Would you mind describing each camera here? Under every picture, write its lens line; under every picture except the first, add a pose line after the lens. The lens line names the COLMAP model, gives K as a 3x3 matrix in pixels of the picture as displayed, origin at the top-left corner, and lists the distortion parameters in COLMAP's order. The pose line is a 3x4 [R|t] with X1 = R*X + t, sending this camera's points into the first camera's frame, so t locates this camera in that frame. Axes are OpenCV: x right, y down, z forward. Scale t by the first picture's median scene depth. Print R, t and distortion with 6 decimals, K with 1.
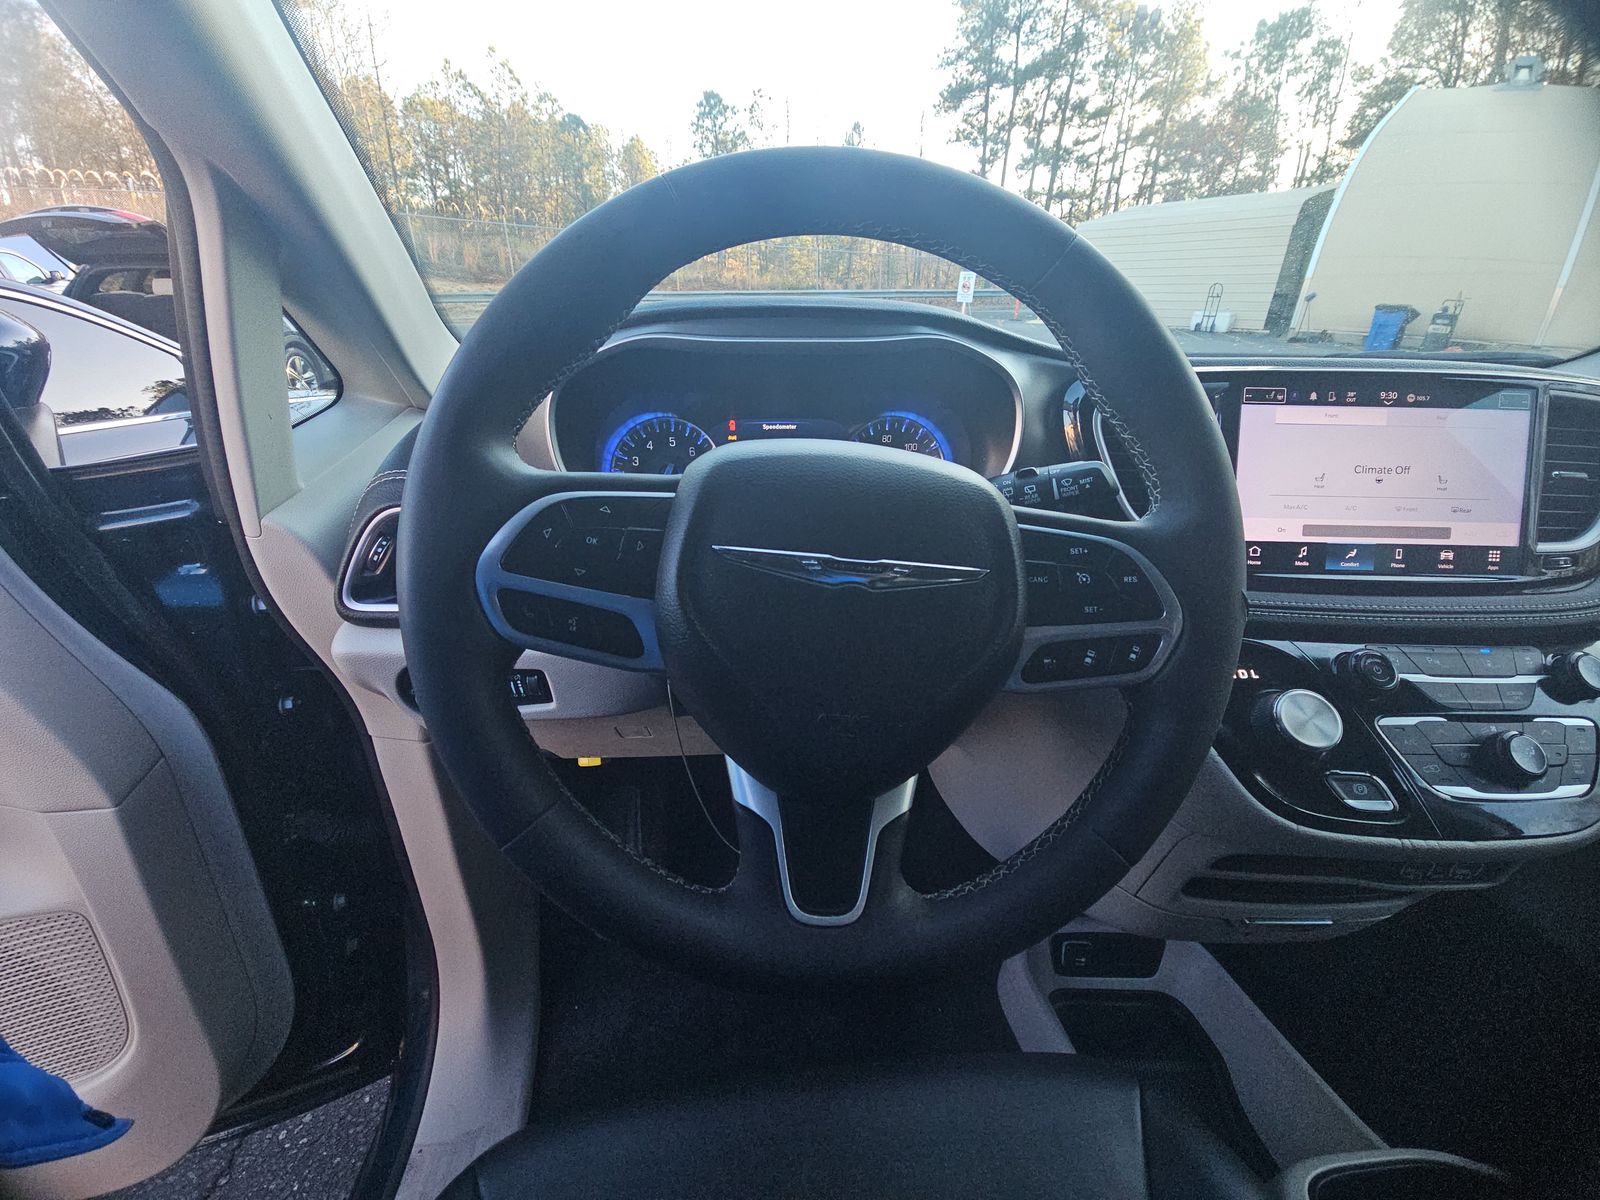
lens RADIAL K [[646.1, 0, 798.0], [0, 646.1, 603.9], [0, 0, 1]] dist [0.012531, -0.010659]
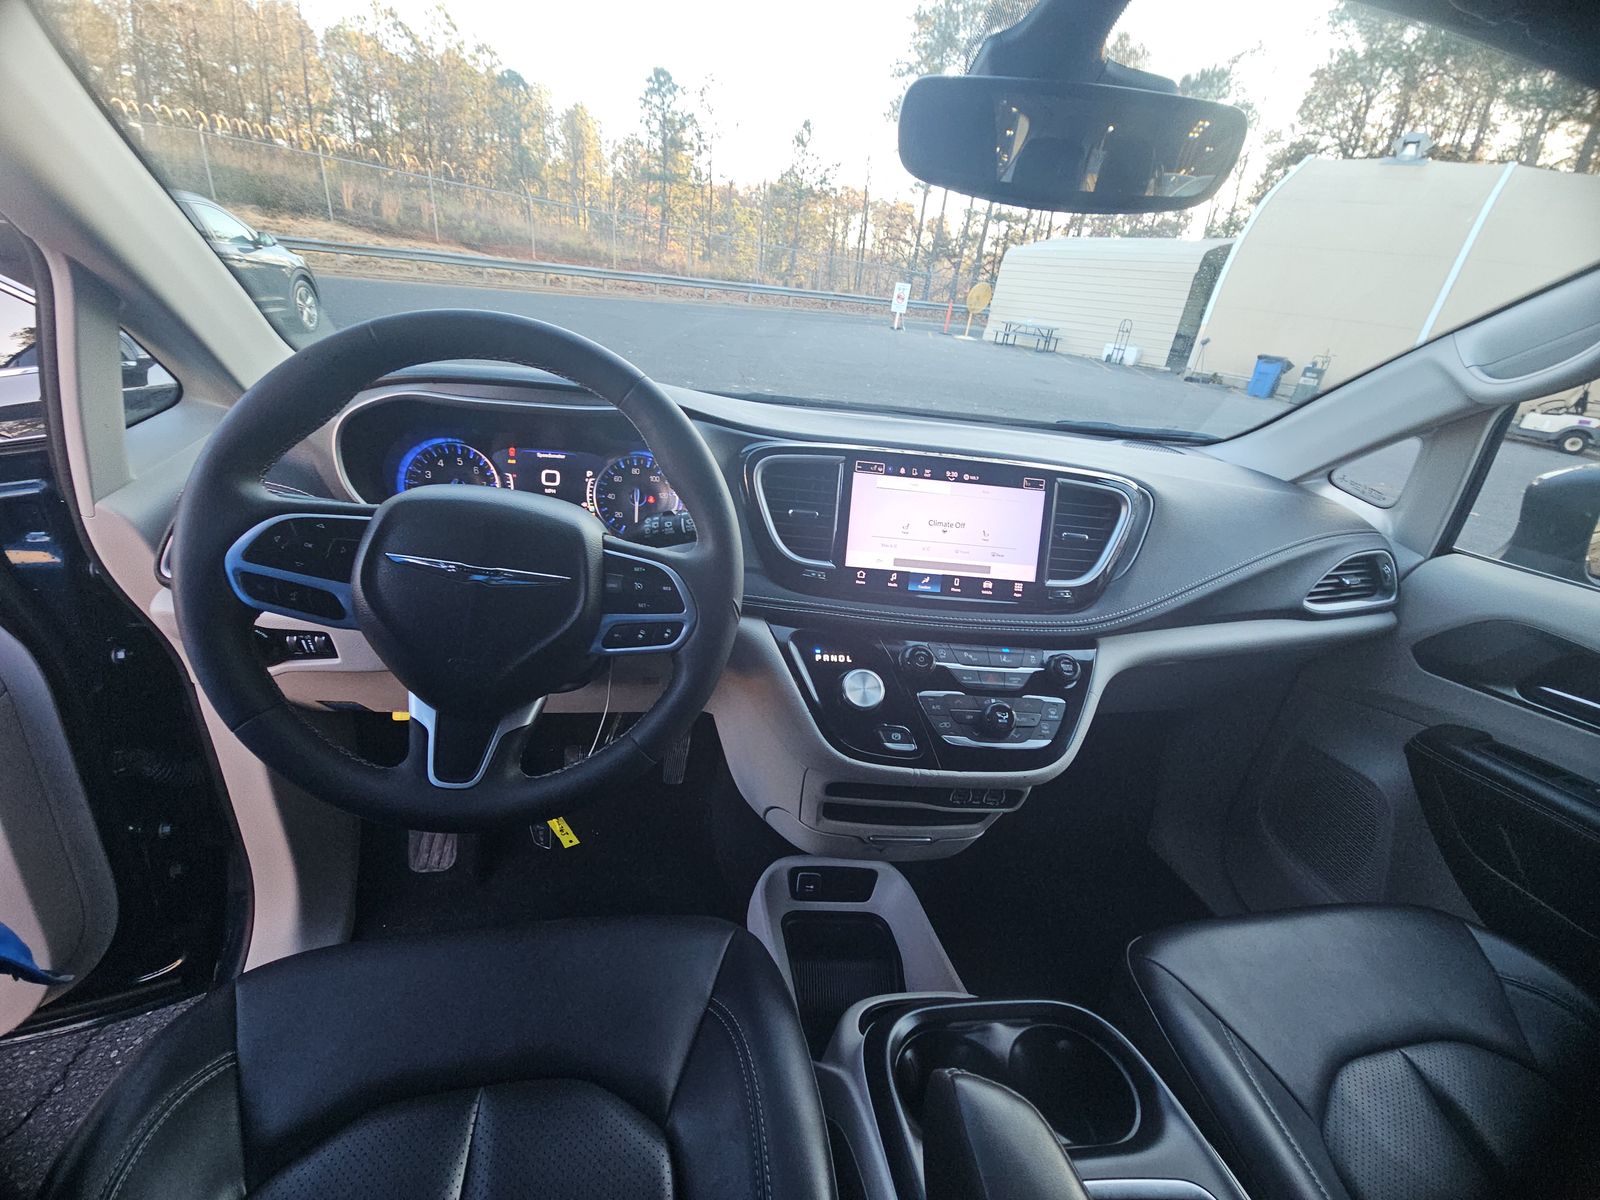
lens RADIAL K [[646.1, 0, 798.0], [0, 646.1, 603.9], [0, 0, 1]] dist [0.012531, -0.010659]
pose [[0.992096, 0.053370, 0.113565, 0.381314], [-0.054287, 0.998513, 0.004993, -0.014352], [-0.113129, -0.011118, 0.993518, -0.393269]]
